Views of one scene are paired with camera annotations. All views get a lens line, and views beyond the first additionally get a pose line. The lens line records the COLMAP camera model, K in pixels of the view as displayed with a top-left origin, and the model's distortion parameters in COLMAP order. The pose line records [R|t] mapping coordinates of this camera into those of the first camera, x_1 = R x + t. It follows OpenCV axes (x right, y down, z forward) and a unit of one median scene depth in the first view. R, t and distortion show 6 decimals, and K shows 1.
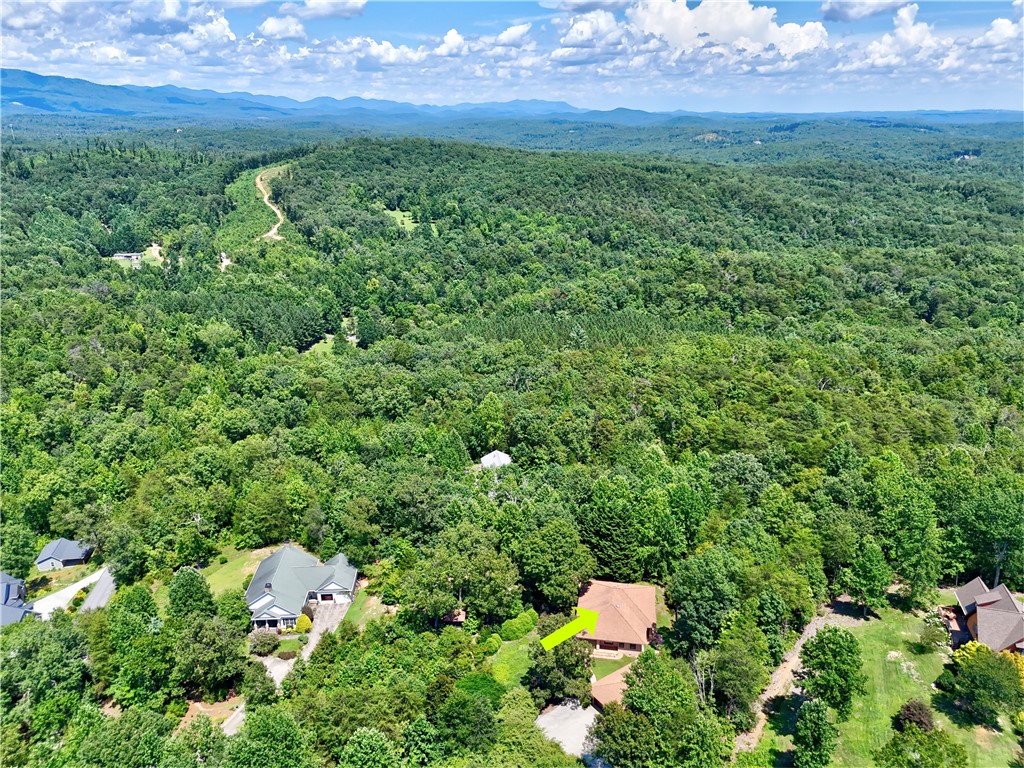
lens RADIAL K [[758.1, 0, 509.8], [0, 758.1, 382.4], [0, 0, 1]] dist [0.077375, -0.083477]
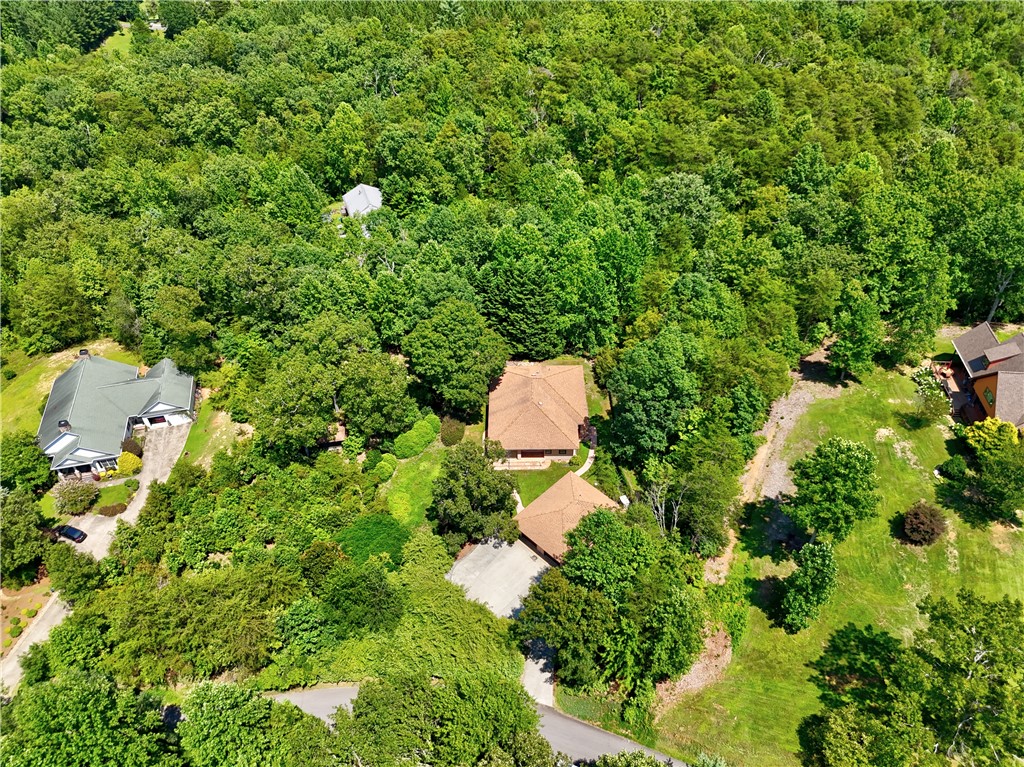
lens RADIAL K [[758.1, 0, 509.8], [0, 758.1, 381.9], [0, 0, 1]] dist [0.077375, -0.083477]
pose [[0.985182, -0.121922, 0.120631, 0.017872], [0.065587, 0.917683, 0.391863, -0.028764], [-0.158477, -0.378144, 0.912081, 0.275752]]
